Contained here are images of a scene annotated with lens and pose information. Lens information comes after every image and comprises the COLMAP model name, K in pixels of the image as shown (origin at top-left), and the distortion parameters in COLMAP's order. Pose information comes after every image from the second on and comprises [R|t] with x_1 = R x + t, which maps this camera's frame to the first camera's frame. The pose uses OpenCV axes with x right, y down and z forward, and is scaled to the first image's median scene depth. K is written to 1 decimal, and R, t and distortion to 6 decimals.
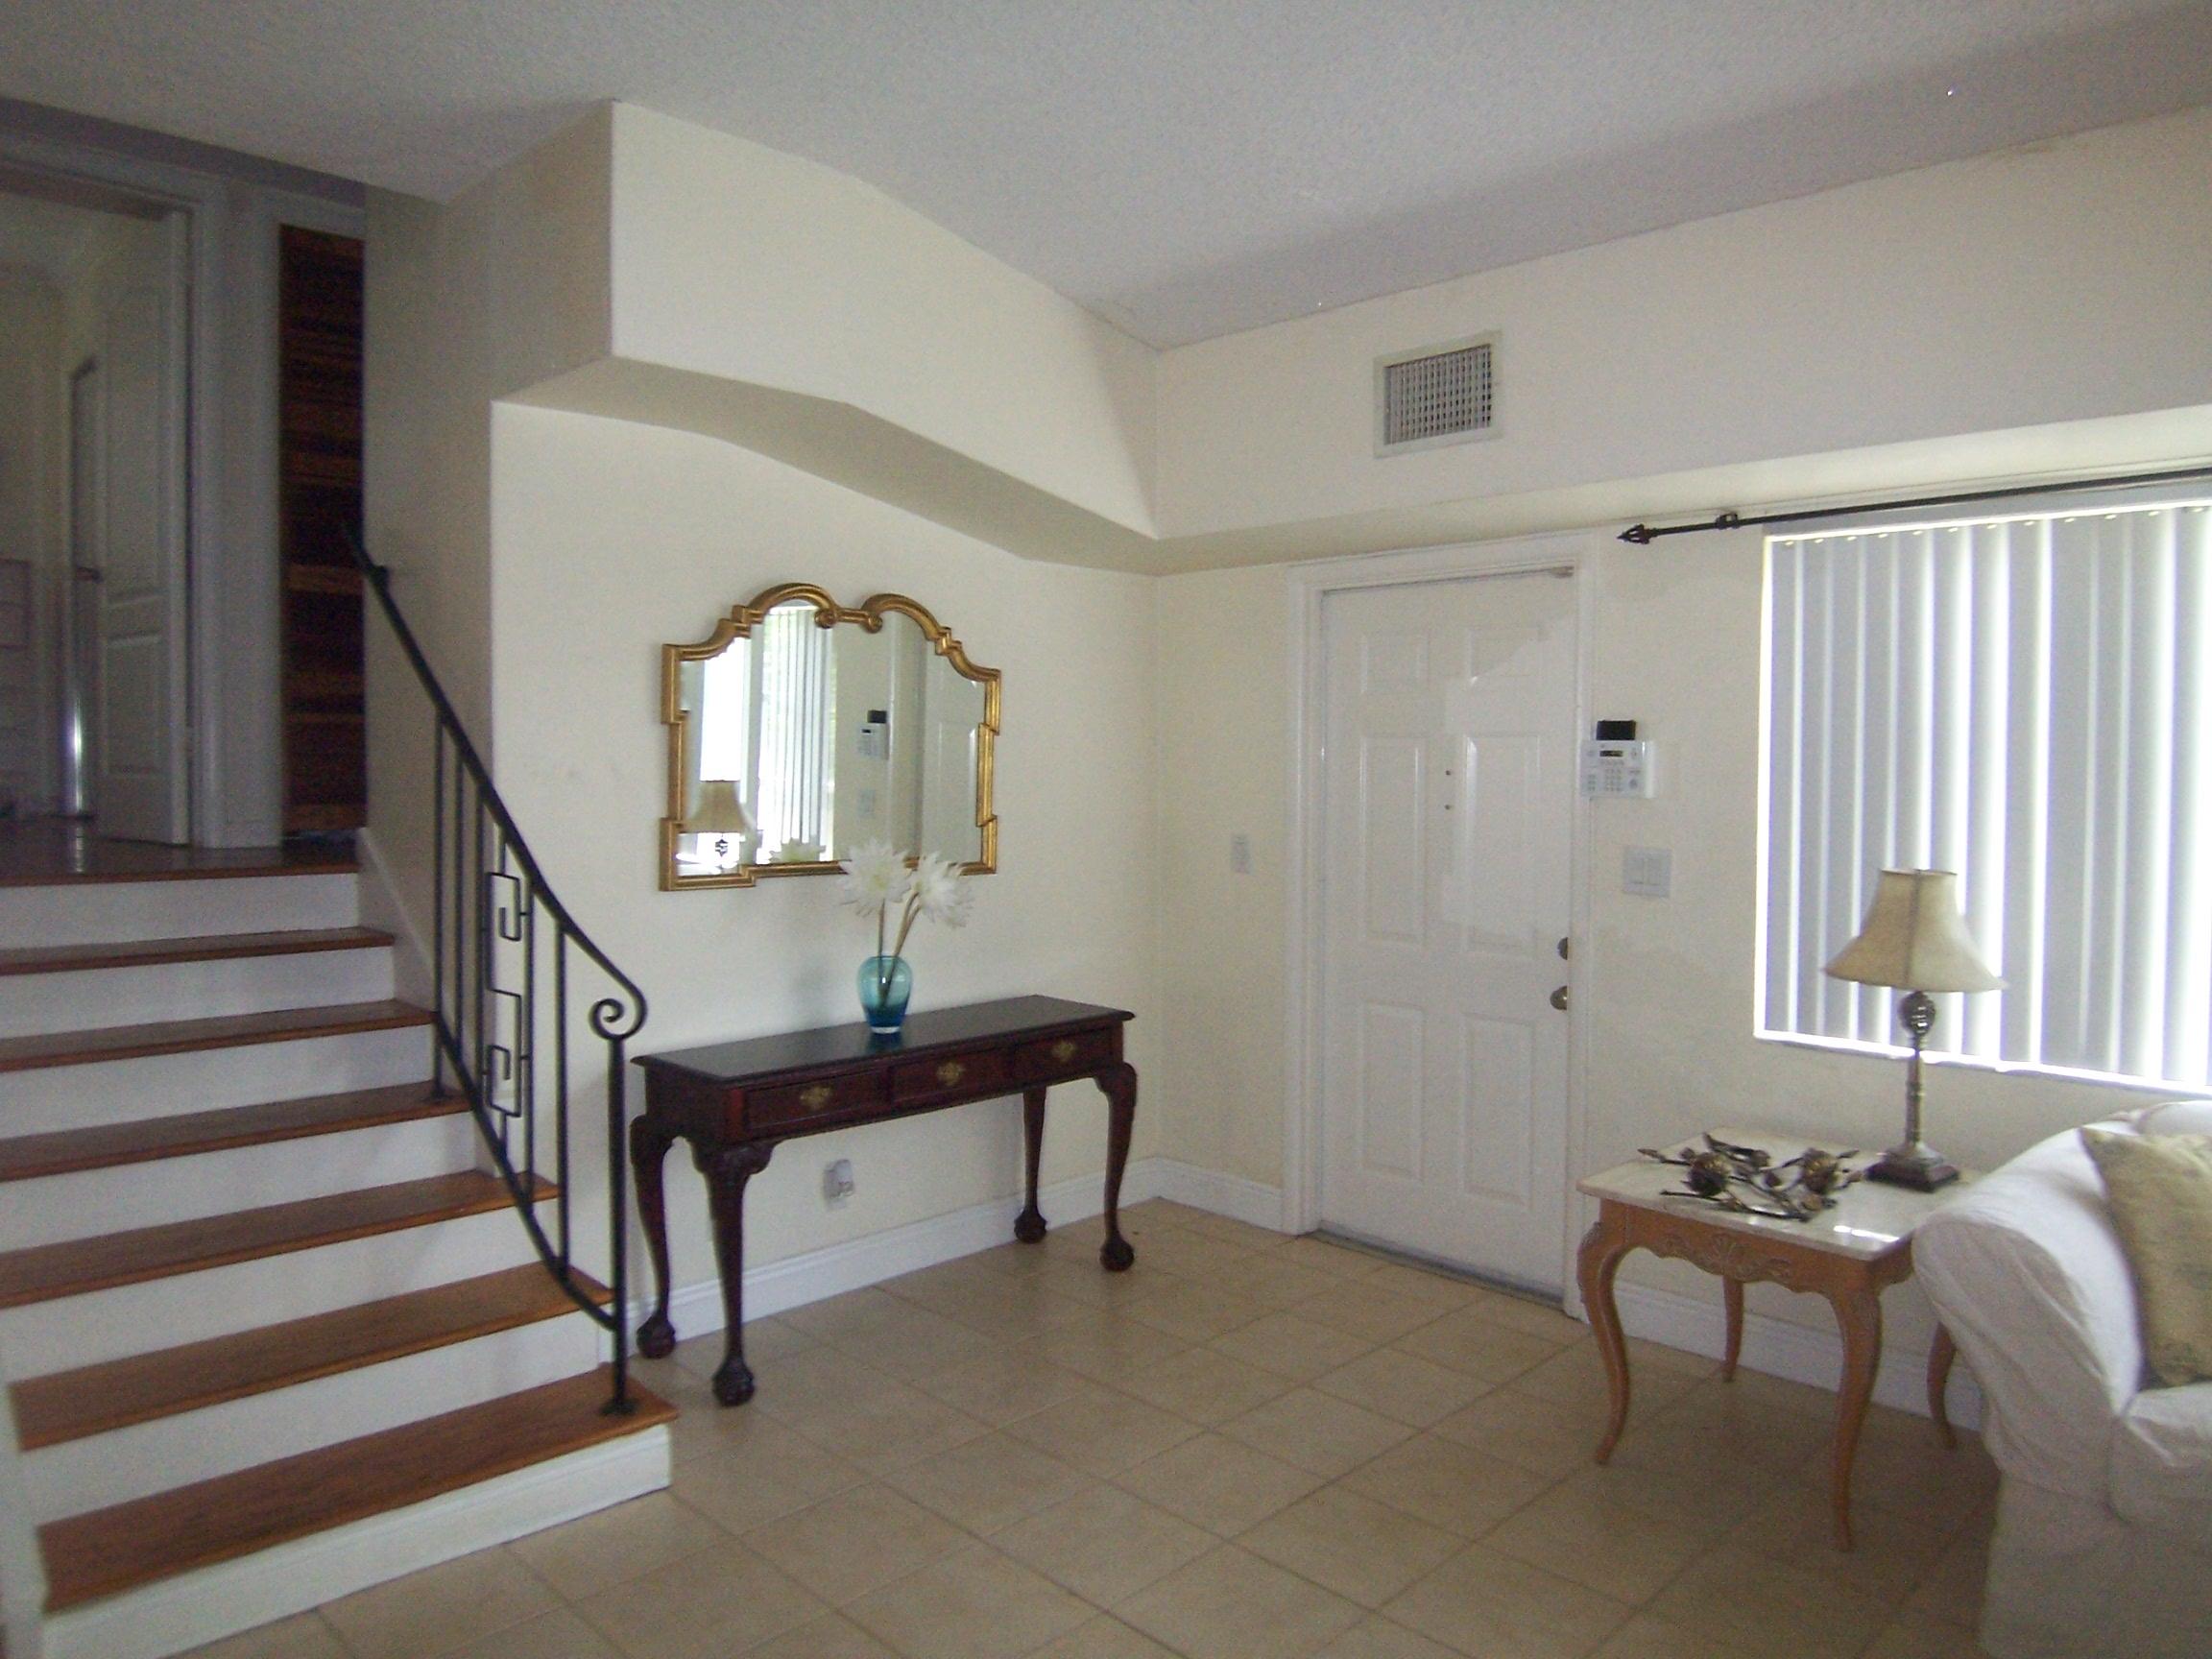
lens RADIAL K [[1471.8, 0, 1110.3], [0, 1471.8, 815.2], [0, 0, 1]] dist [-0.002563, -0.054901]
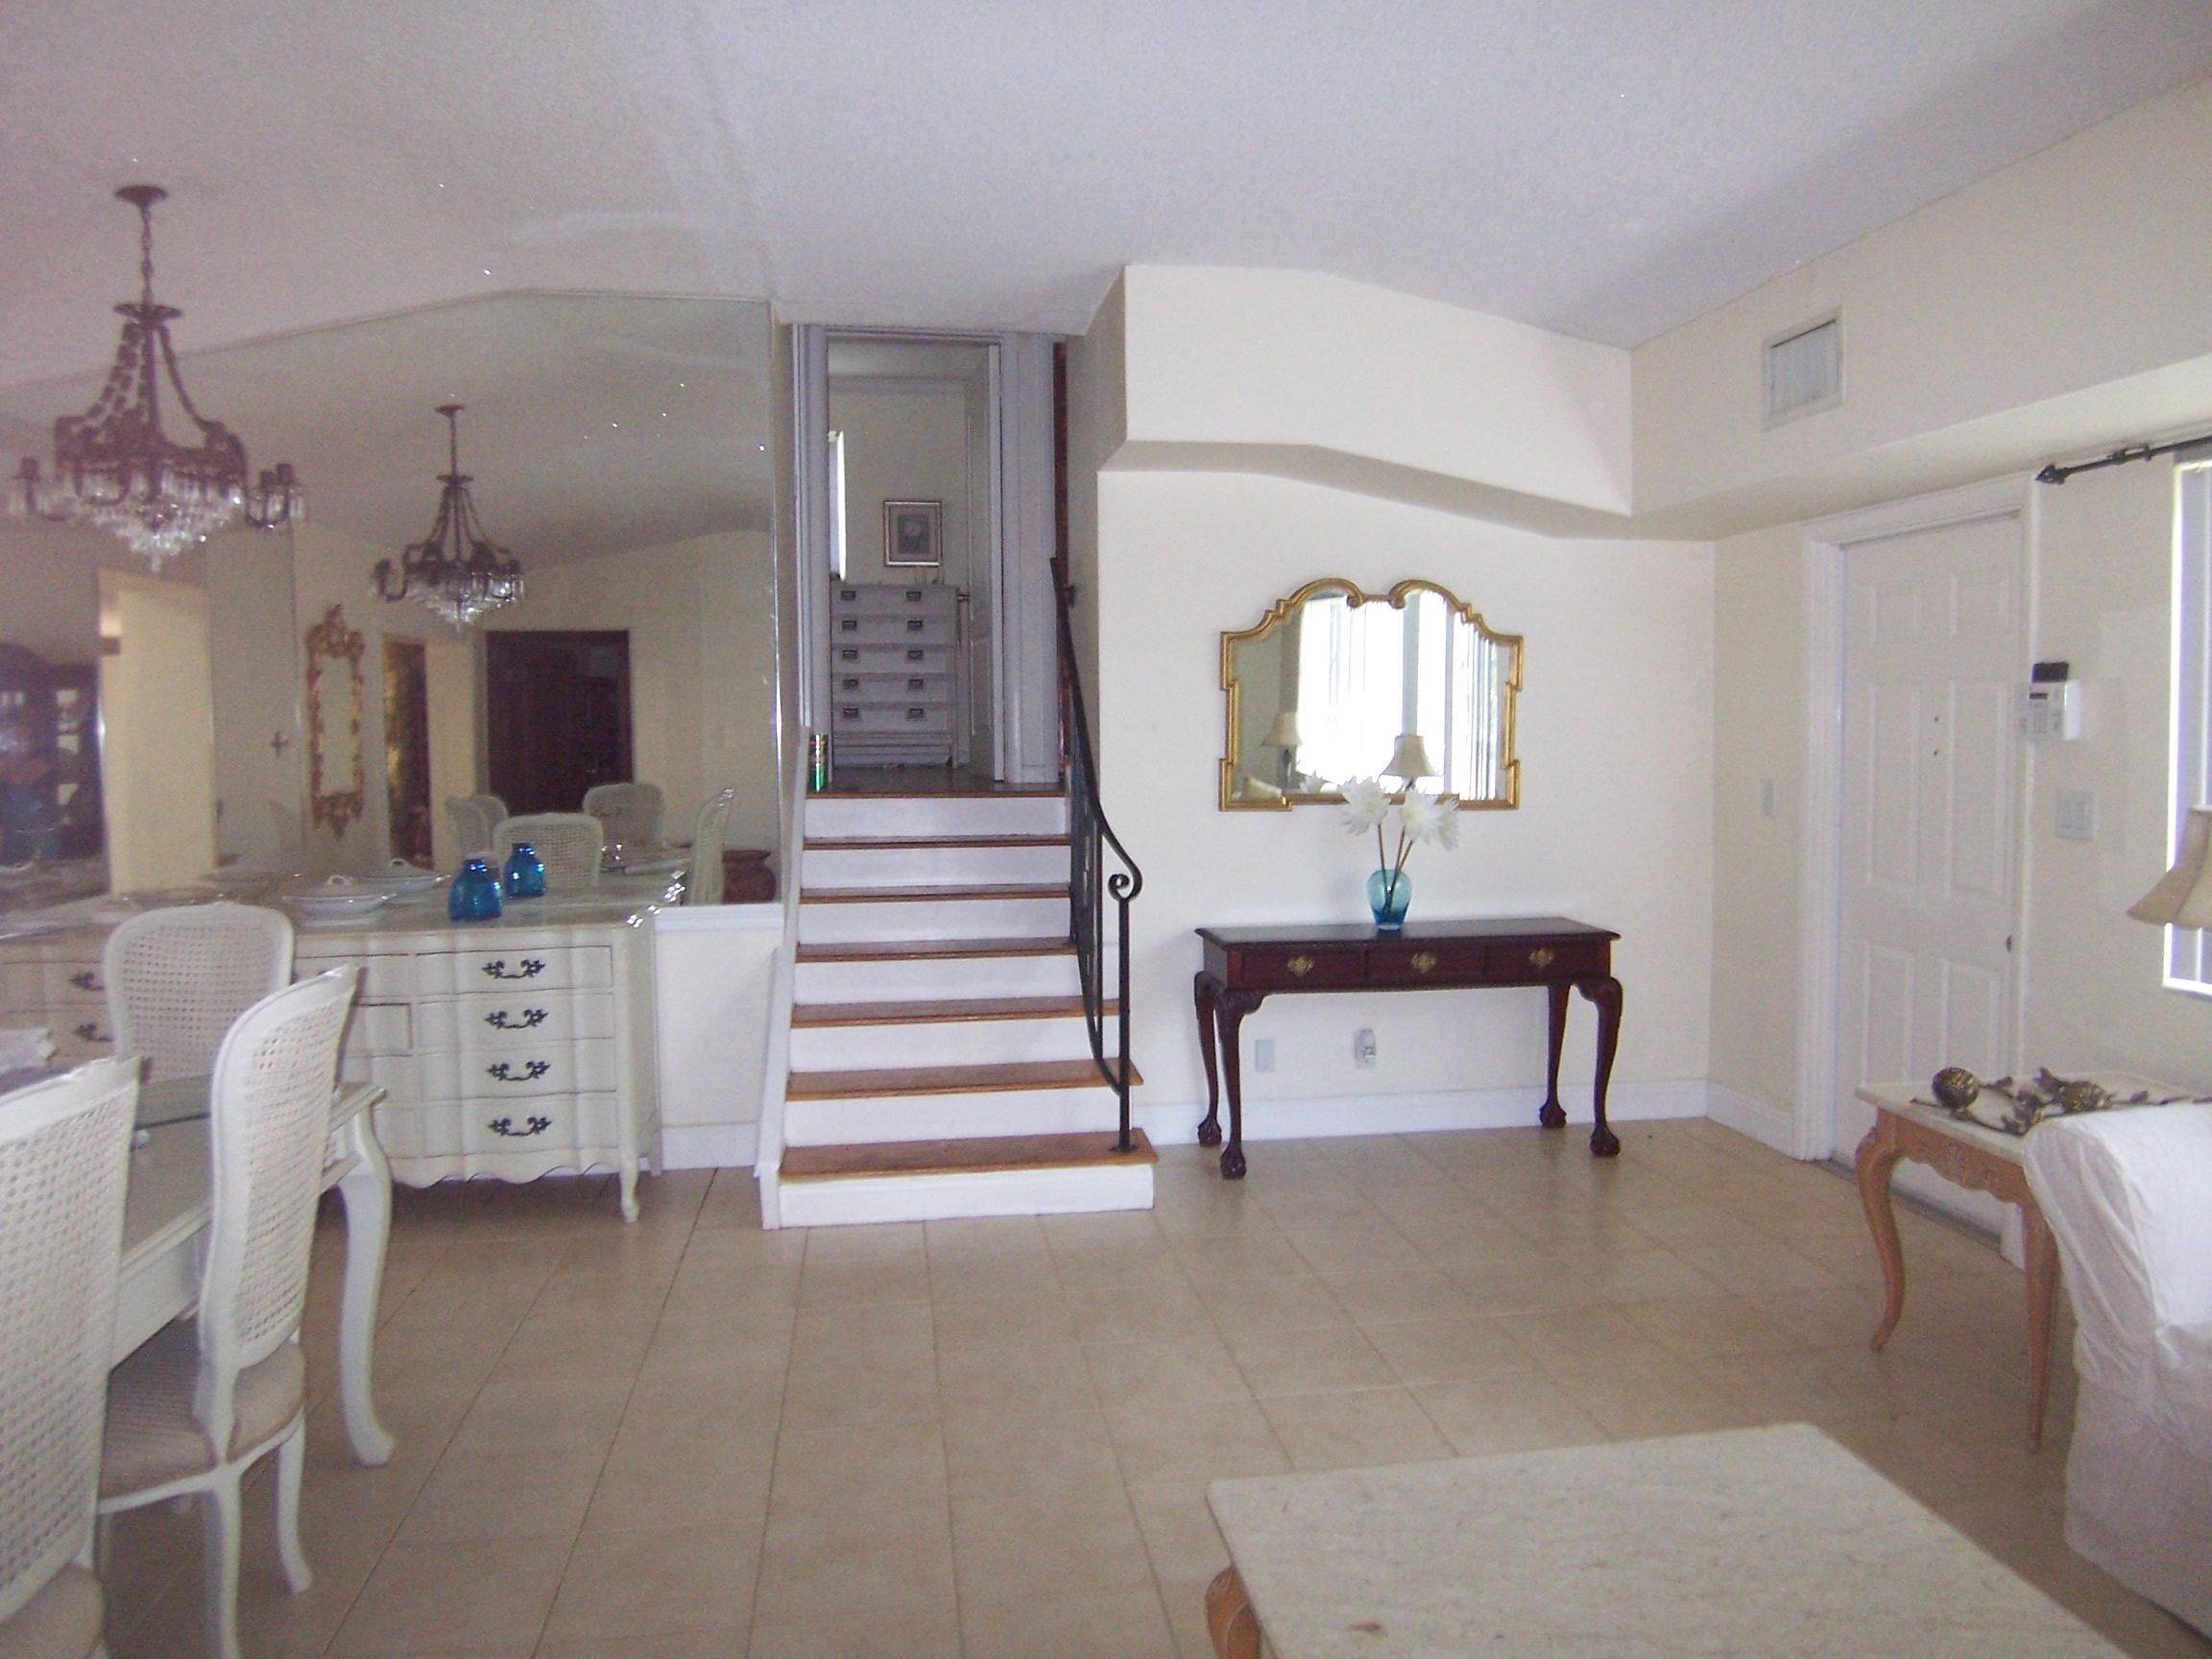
lens RADIAL K [[1527.2, 0, 1108.0], [0, 1527.2, 831.9], [0, 0, 1]] dist [-0.047424, -0.034022]
pose [[0.789282, 0.028878, -0.613351, 0.463551], [-0.010815, 0.999392, 0.033136, 0.023622], [0.613936, -0.019520, 0.789115, -0.183315]]
